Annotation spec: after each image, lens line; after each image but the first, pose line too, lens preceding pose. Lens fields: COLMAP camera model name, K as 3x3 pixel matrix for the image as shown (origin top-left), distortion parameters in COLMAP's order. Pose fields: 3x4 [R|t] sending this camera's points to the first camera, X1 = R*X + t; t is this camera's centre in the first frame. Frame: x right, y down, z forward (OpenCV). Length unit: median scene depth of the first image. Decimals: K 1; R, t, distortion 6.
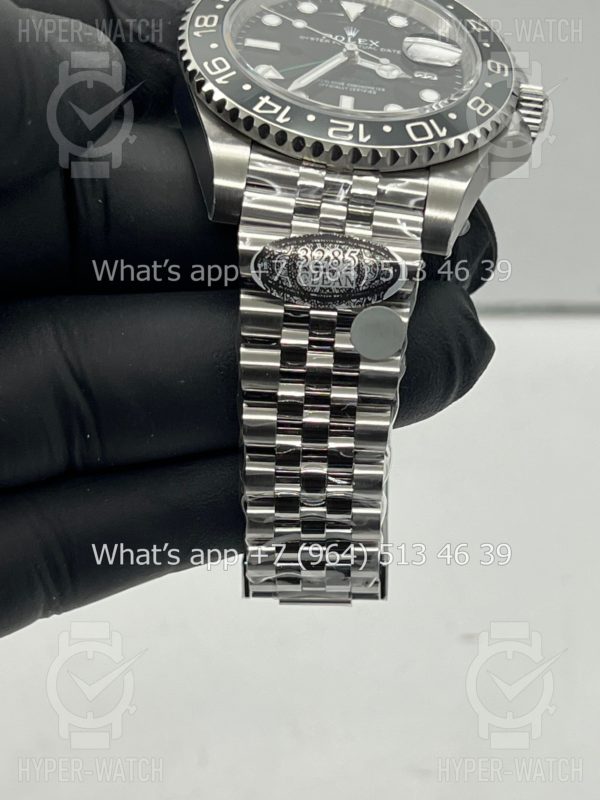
lens RADIAL K [[1817.7, 0, 294.5], [0, 1817.7, 398.3], [0, 0, 1]] dist [0.128876, 0.000000]
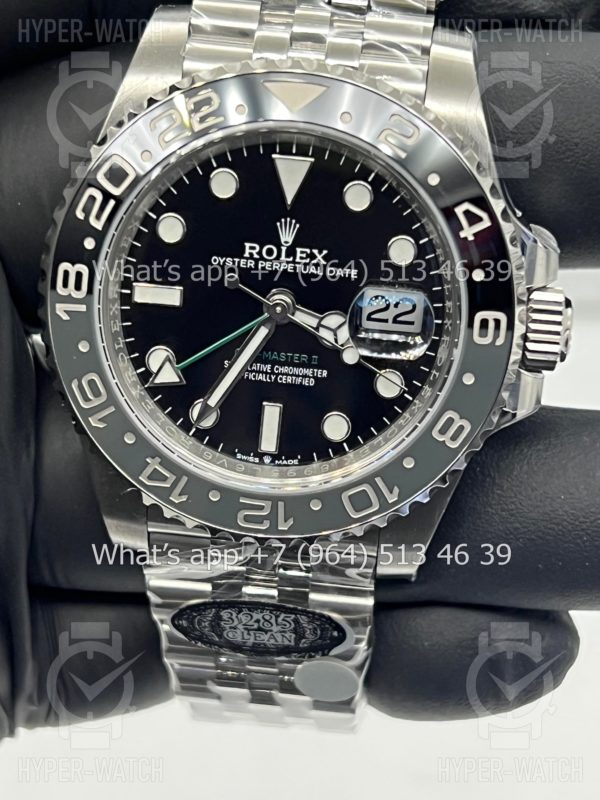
lens RADIAL K [[1817.7, 0, 299.8], [0, 1817.7, 406.5], [0, 0, 1]] dist [0.128876, 0.000000]
pose [[0.976907, 0.057748, -0.205711, 0.196171], [0.135348, 0.577718, 0.804937, -0.775522], [0.165327, -0.814191, 0.556560, 0.614110]]
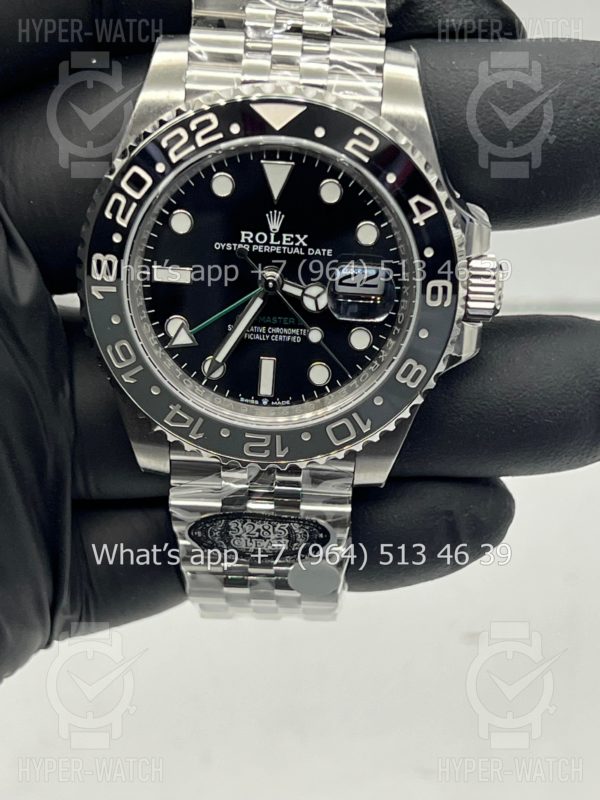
lens RADIAL K [[1817.7, 0, 300.4], [0, 1817.7, 395.2], [0, 0, 1]] dist [0.128876, 0.000000]
pose [[0.987163, 0.032445, -0.156388, 0.195080], [0.119878, 0.496515, 0.859710, -0.971890], [0.105543, -0.867421, 0.486252, 0.557987]]
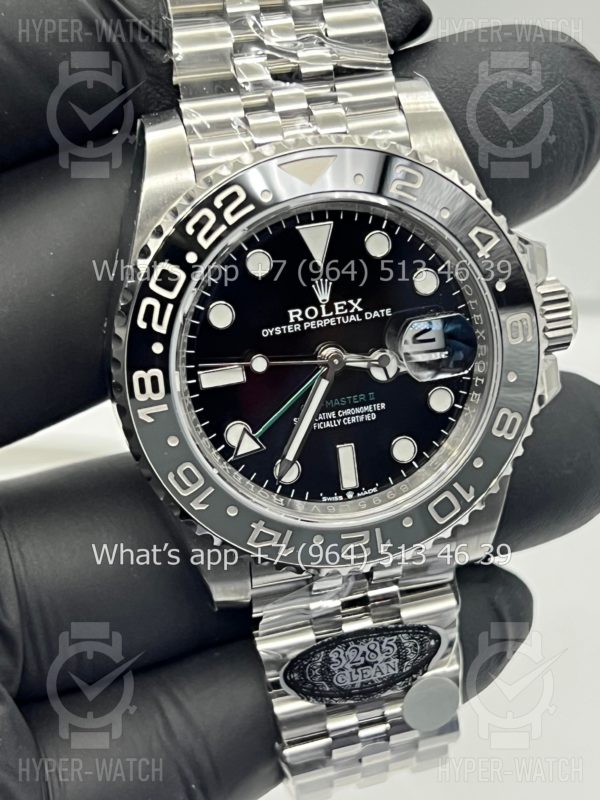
lens RADIAL K [[1817.7, 0, 281.1], [0, 1817.7, 408.8], [0, 0, 1]] dist [0.128876, 0.000000]
pose [[0.978608, -0.205130, 0.015746, -0.008333], [0.096043, 0.523188, 0.846788, -0.885346], [-0.181939, -0.827162, 0.531697, 0.610256]]
